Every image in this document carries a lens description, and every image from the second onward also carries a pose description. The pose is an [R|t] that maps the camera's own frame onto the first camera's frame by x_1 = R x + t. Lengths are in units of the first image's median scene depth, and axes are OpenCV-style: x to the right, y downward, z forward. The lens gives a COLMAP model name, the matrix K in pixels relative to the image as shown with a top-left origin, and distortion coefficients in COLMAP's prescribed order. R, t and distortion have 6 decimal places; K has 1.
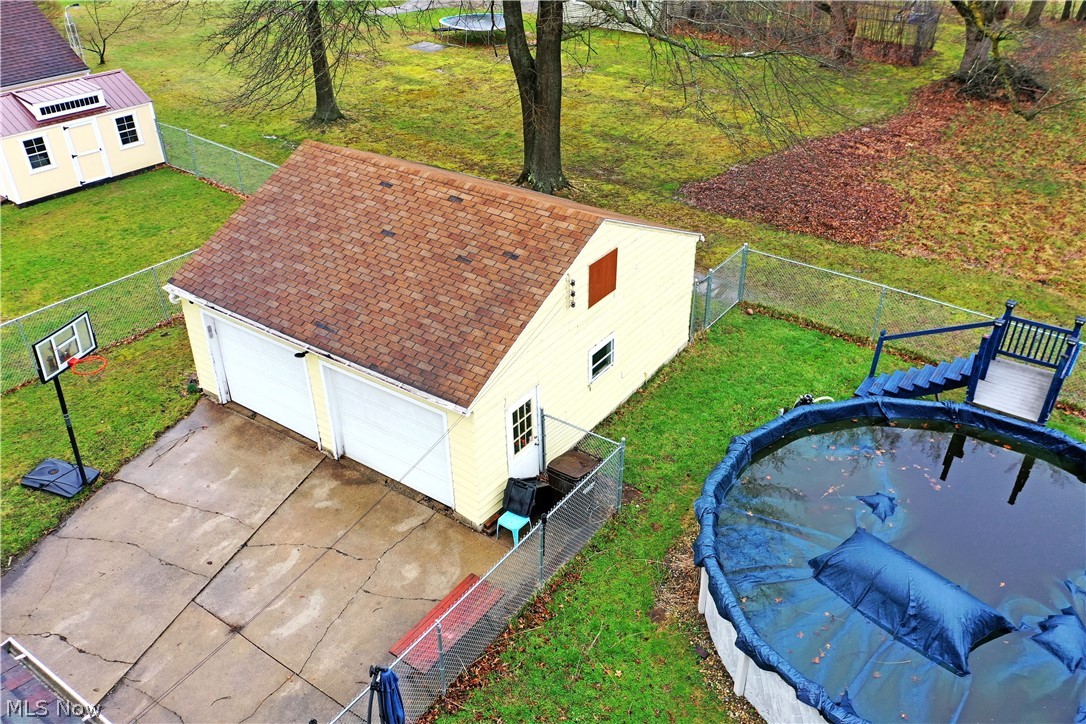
lens RADIAL K [[876.6, 0, 543.0], [0, 876.6, 362.0], [0, 0, 1]] dist [0.025035, -0.001330]
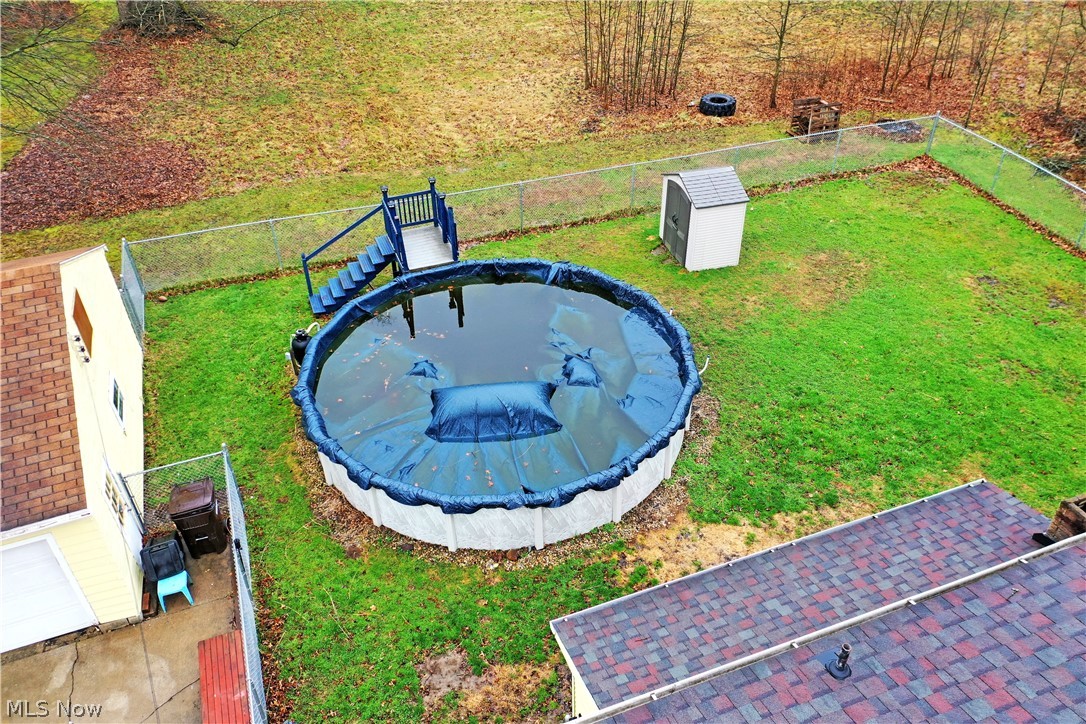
lens RADIAL K [[876.6, 0, 543.0], [0, 876.6, 362.0], [0, 0, 1]] dist [0.025035, -0.001330]
pose [[0.553725, -0.500967, 0.665147, -0.302327], [0.453269, 0.851409, 0.263913, -0.086209], [-0.698524, 0.155355, 0.698519, 0.016853]]
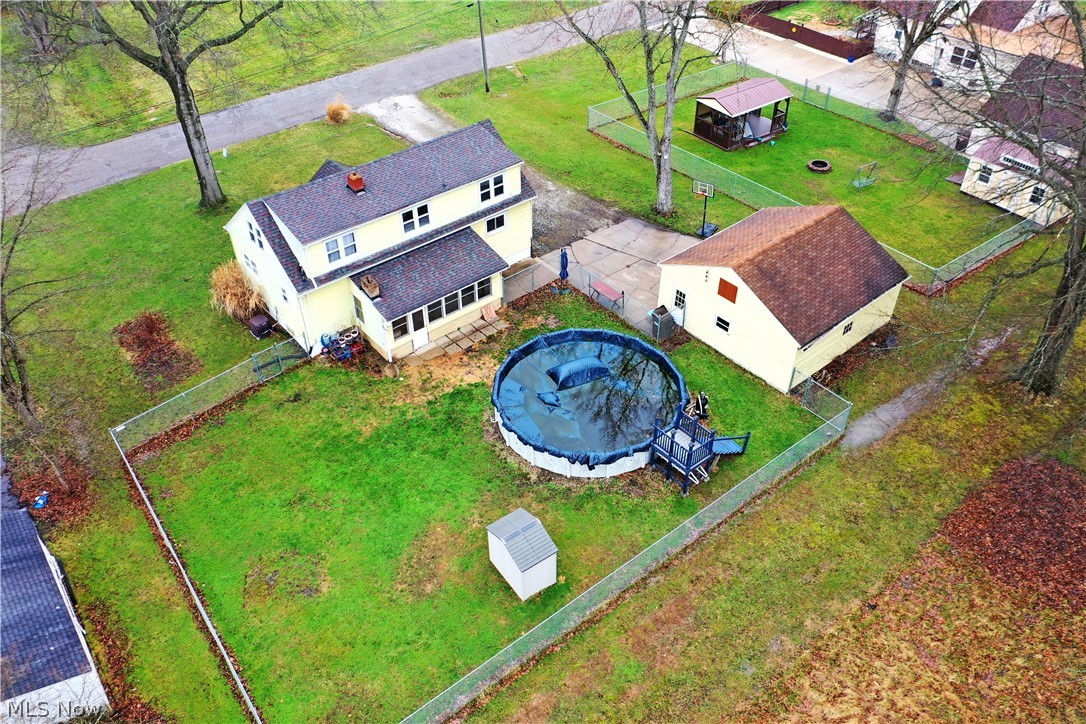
lens RADIAL K [[876.6, 0, 543.0], [0, 876.6, 362.0], [0, 0, 1]] dist [0.025035, -0.001330]
pose [[-0.260578, 0.625320, -0.735577, 2.061315], [-0.494755, 0.567761, 0.657925, -1.299257], [0.829046, 0.535371, 0.161434, 0.328481]]
